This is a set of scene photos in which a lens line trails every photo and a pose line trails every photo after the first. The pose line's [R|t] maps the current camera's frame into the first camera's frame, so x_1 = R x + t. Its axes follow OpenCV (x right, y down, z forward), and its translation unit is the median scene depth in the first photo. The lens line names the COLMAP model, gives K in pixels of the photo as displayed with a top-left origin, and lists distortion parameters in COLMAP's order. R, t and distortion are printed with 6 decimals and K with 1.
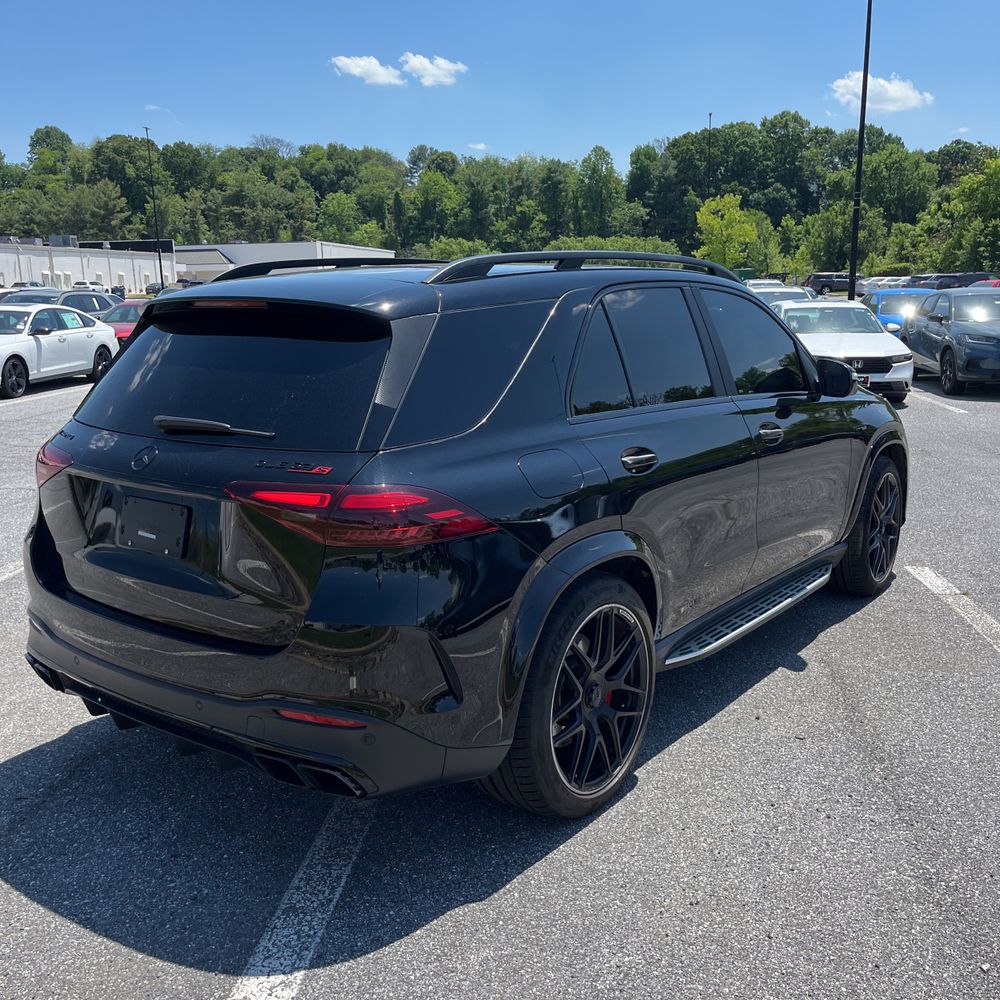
lens RADIAL K [[1004.6, 0, 471.8], [0, 1004.6, 484.8], [0, 0, 1]] dist [0.013777, 0.013734]
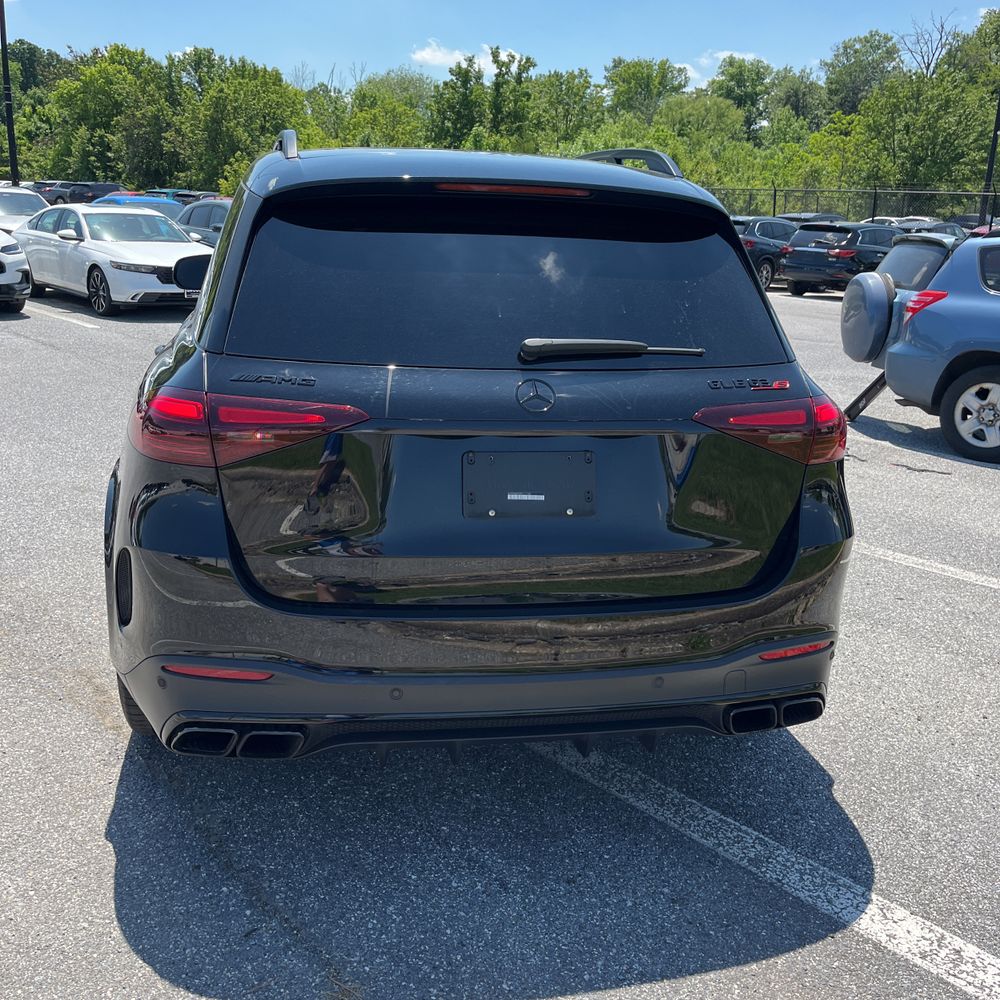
lens RADIAL K [[1043.0, 0, 479.6], [0, 1043.0, 475.7], [0, 0, 1]] dist [0.019292, -0.005225]
pose [[0.681343, -0.144583, 0.717543, -0.949244], [0.094463, 0.989468, 0.109677, -0.058216], [-0.725844, -0.006946, 0.687825, 0.499442]]
